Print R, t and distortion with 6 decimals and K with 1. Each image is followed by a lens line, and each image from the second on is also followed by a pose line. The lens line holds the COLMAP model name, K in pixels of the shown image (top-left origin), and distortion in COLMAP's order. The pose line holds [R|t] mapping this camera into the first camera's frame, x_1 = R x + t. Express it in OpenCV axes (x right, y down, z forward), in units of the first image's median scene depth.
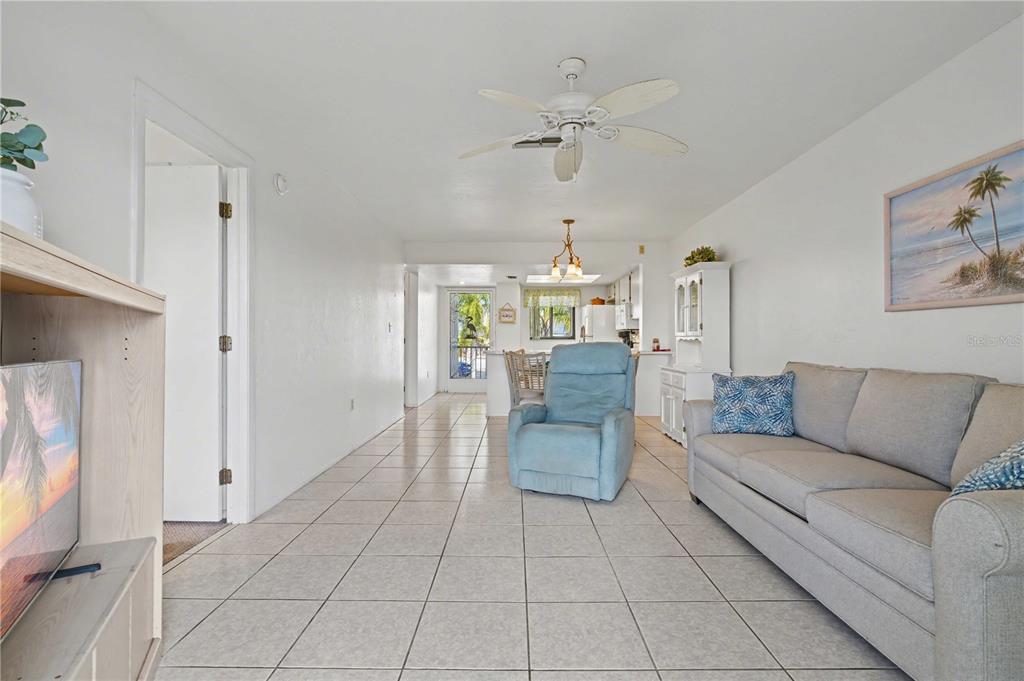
lens RADIAL K [[478.3, 0, 515.0], [0, 478.3, 338.4], [0, 0, 1]] dist [0.001236, 0.000793]
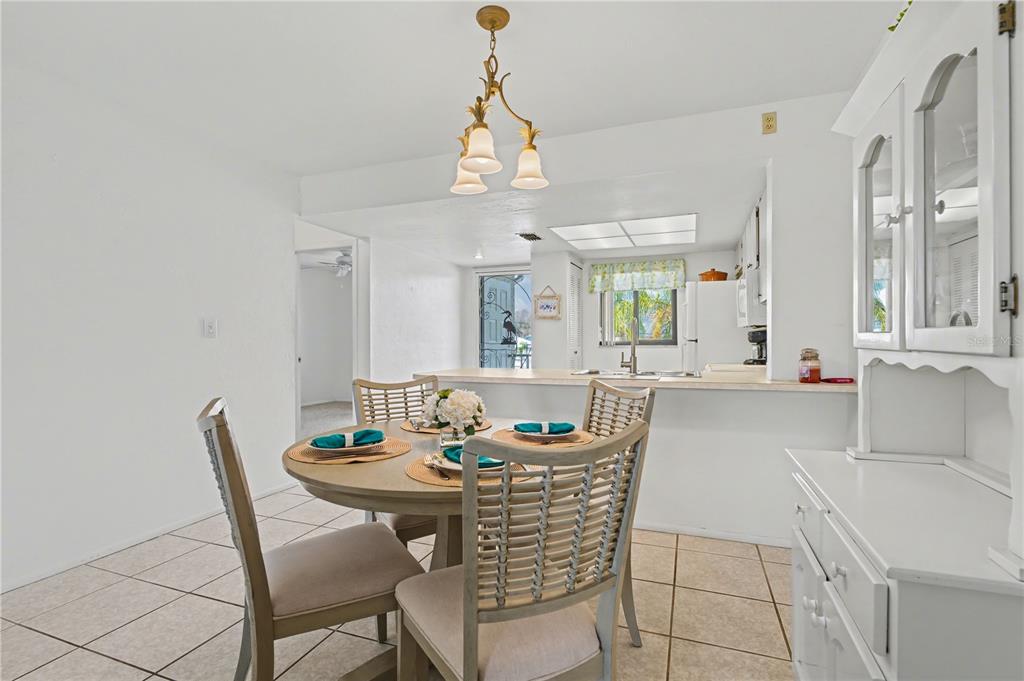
lens RADIAL K [[478.0, 0, 507.4], [0, 478.0, 340.0], [0, 0, 1]] dist [-0.002067, -0.000173]
pose [[0.933781, -0.002341, -0.357838, 0.400791], [0.002479, 0.999997, -0.000072, -0.013994], [0.357837, -0.000820, 0.933784, 1.094581]]
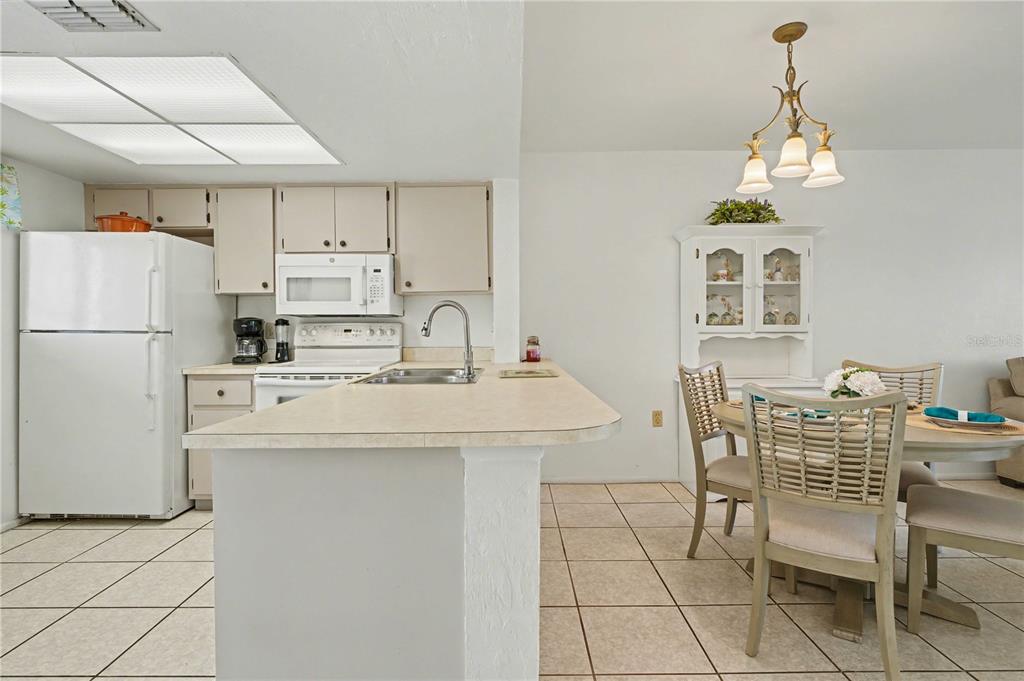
lens RADIAL K [[509.2, 0, 513.0], [0, 509.2, 333.2], [0, 0, 1]] dist [-0.004261, 0.000884]
pose [[-0.004204, -0.007878, 0.999960, -0.479094], [0.003165, 0.999964, 0.007891, -0.014018], [-0.999986, 0.003198, -0.004179, 1.984946]]
